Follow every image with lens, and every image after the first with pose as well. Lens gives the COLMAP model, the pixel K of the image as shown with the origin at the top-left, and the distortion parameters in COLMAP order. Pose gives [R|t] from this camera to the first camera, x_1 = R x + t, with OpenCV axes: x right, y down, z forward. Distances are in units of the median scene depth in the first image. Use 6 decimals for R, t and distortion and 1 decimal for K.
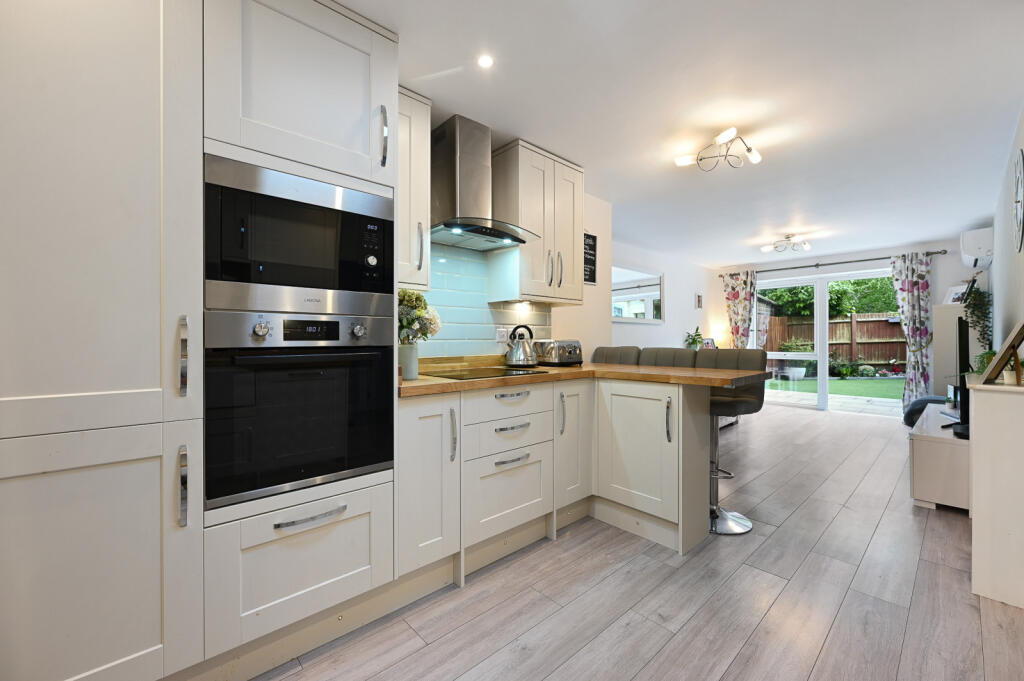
lens RADIAL K [[405.4, 0, 512.0], [0, 405.4, 340.5], [0, 0, 1]] dist [0.000330, -0.000005]
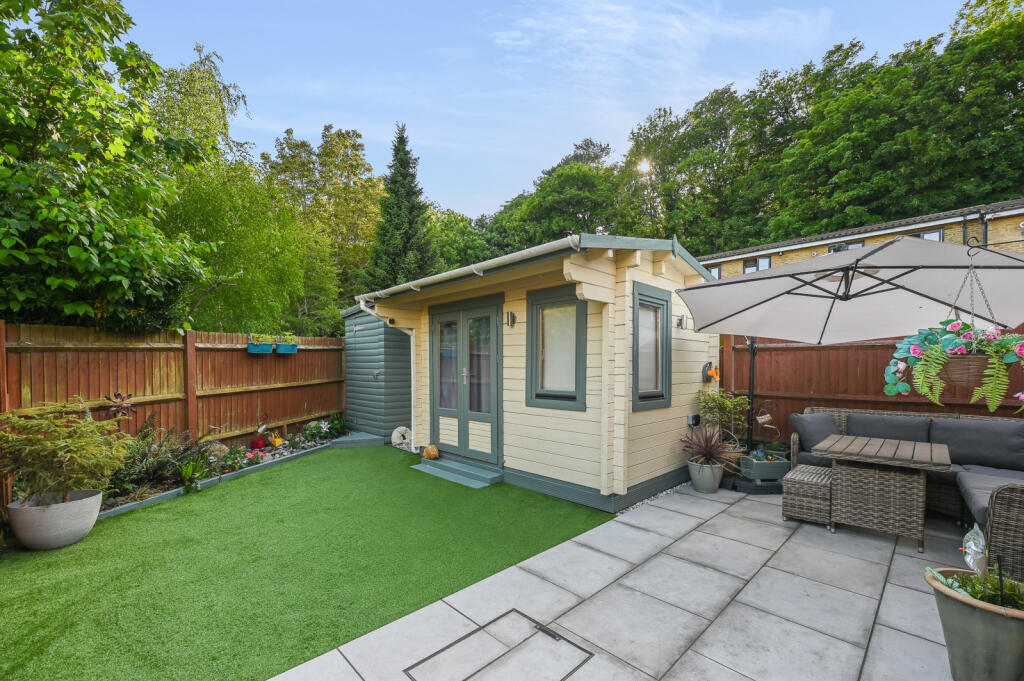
lens RADIAL K [[414.5, 0, 512.6], [0, 414.5, 369.7], [0, 0, 1]] dist [0.000374, 0.000025]
pose [[-0.040474, -0.002856, 0.999177, 0.801177], [0.003104, 0.999991, 0.002984, -0.050521], [-0.999176, 0.003223, -0.040464, 1.408791]]
